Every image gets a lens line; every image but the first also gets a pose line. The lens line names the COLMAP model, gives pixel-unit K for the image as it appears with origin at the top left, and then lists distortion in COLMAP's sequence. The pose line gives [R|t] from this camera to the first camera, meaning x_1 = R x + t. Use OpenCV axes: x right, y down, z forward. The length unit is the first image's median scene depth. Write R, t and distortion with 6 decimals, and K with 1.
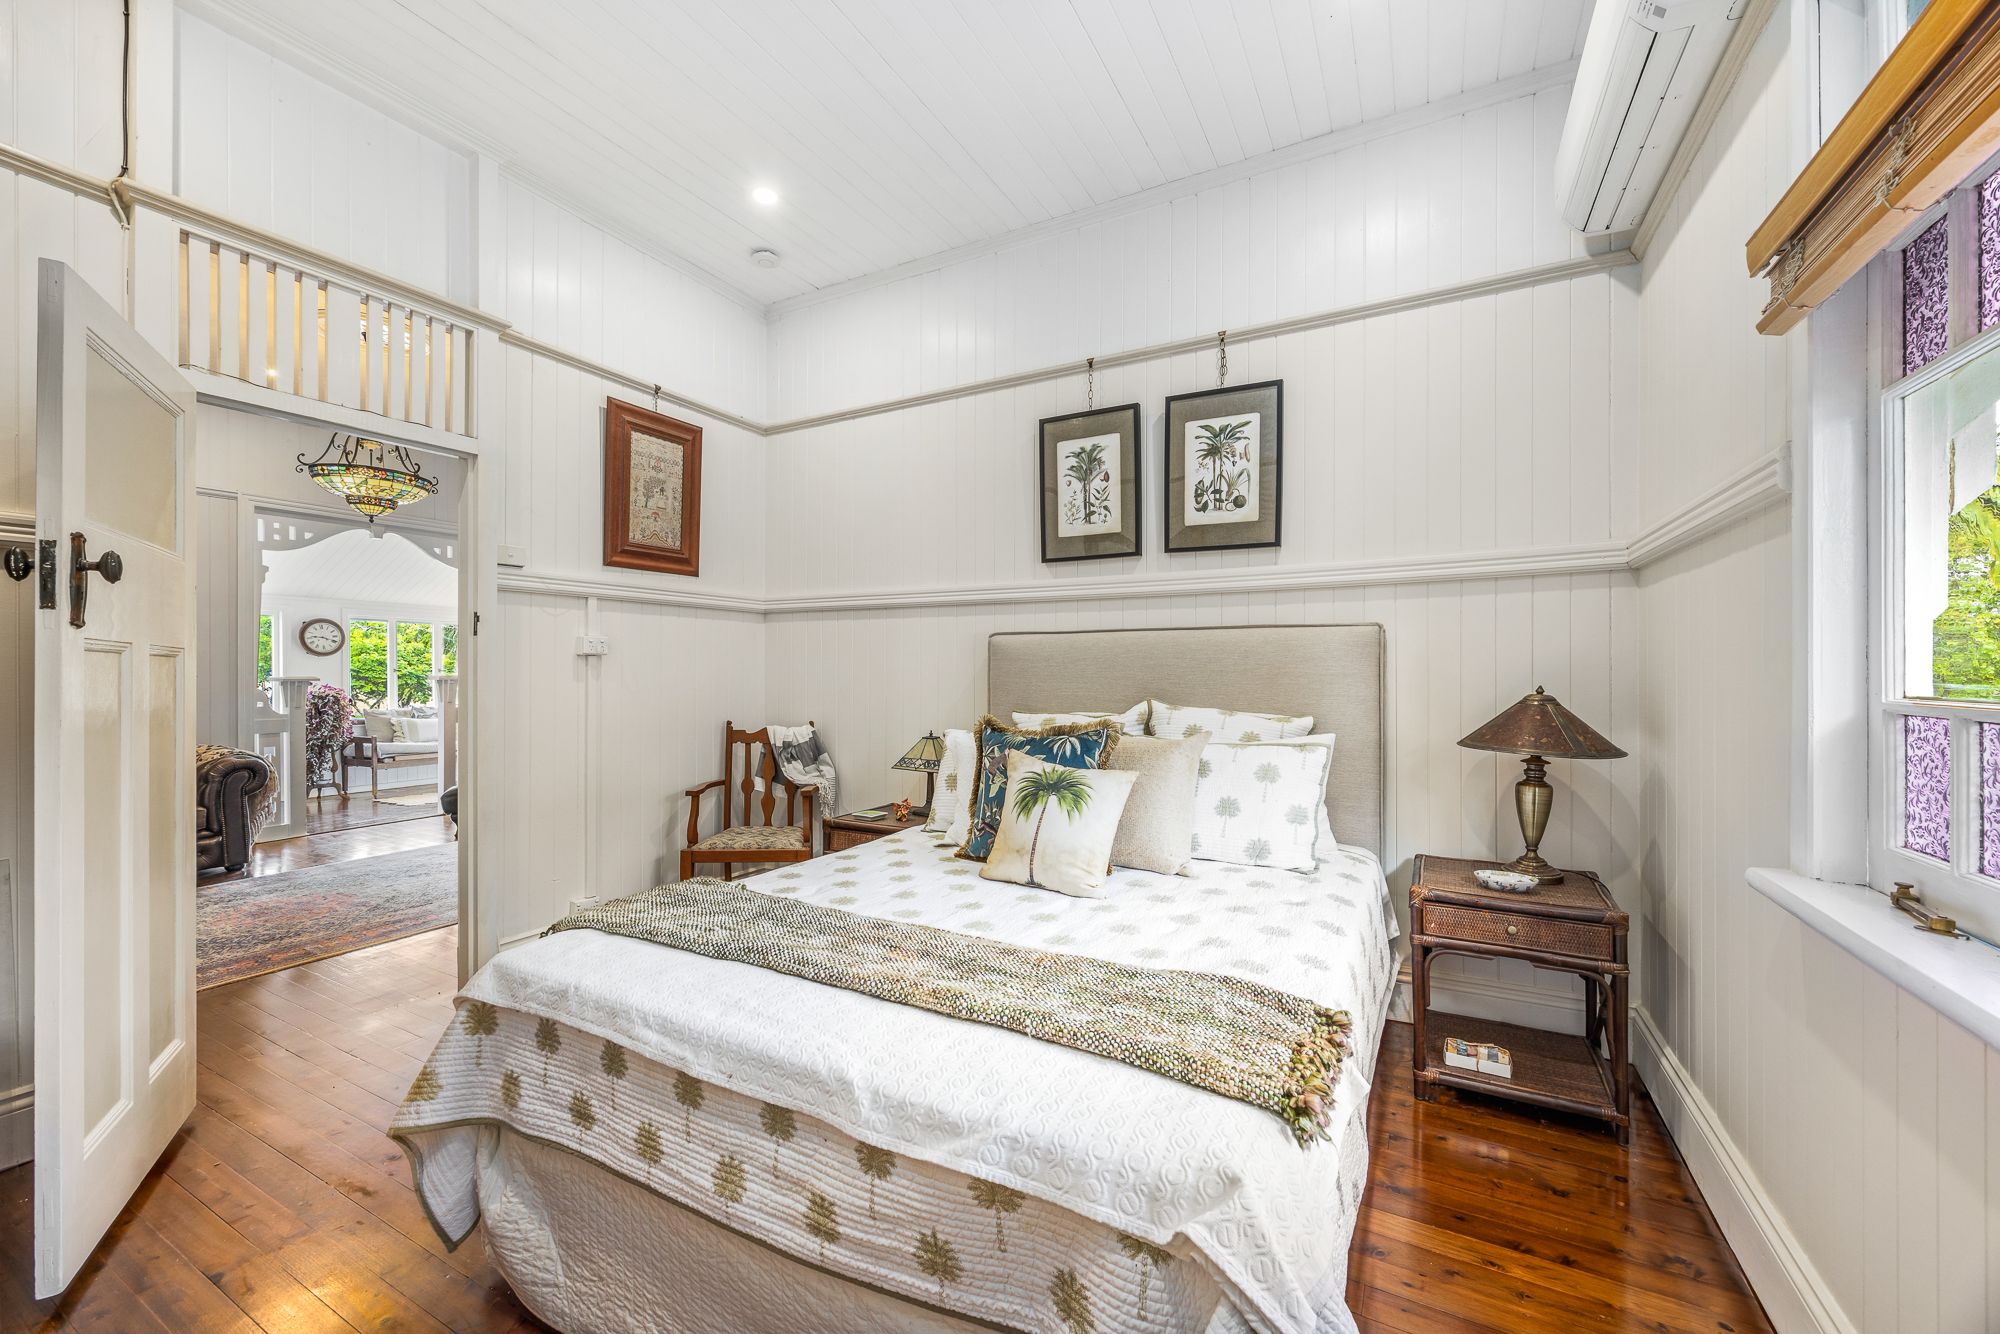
lens RADIAL K [[779.6, 0, 1003.4], [0, 779.6, 671.1], [0, 0, 1]] dist [-0.001258, -0.000074]
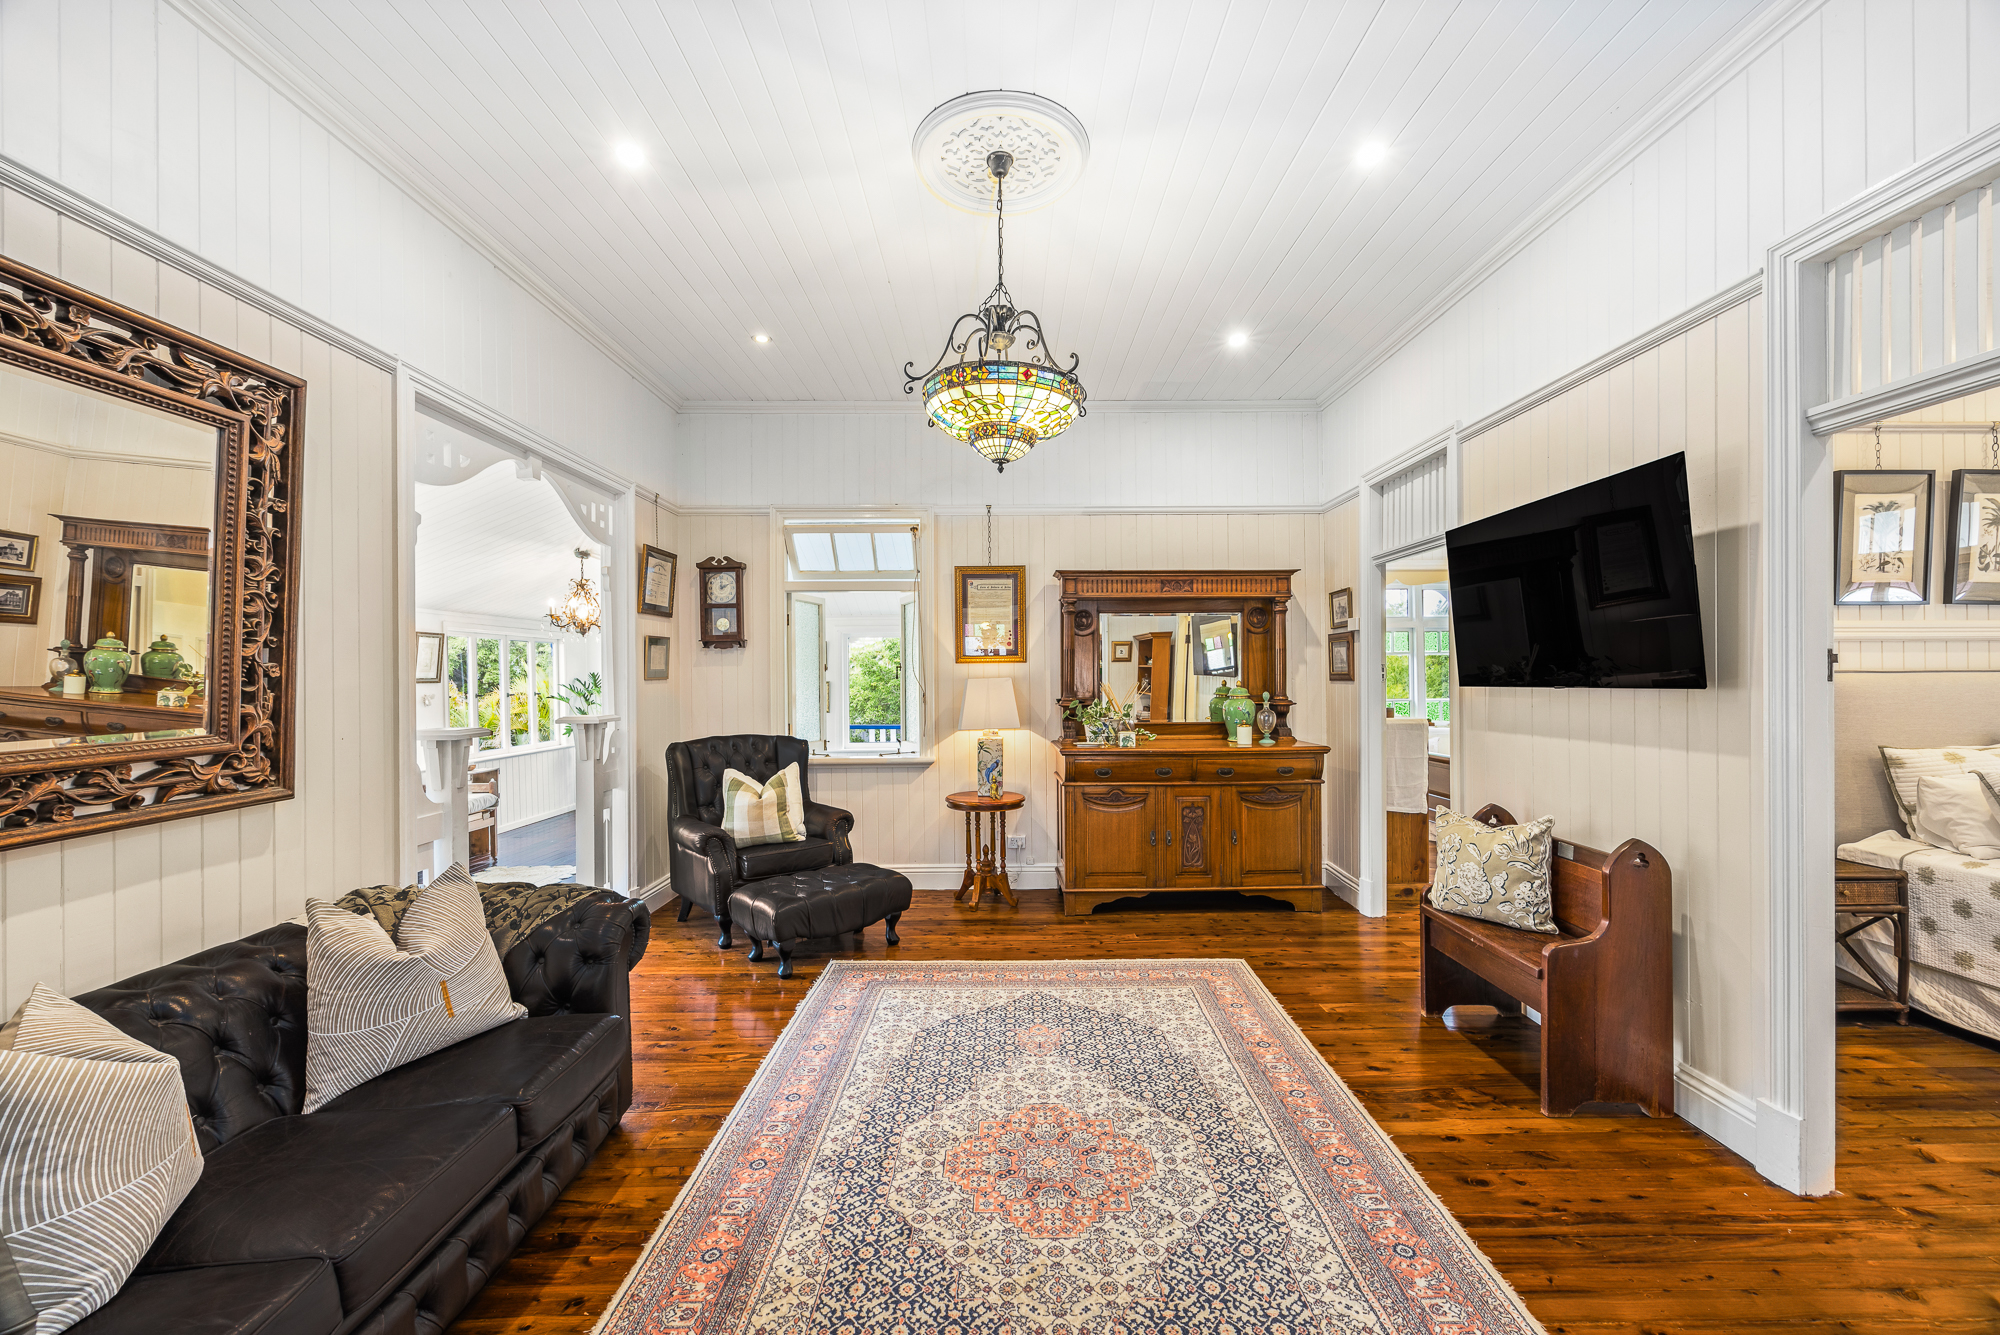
lens RADIAL K [[779.6, 0, 1003.4], [0, 779.6, 671.6], [0, 0, 1]] dist [-0.001258, -0.000074]
pose [[0.875827, 0.001730, 0.482622, -1.493419], [0.003273, 0.999949, -0.009524, -0.043944], [-0.482614, 0.009921, 0.875777, 0.642482]]
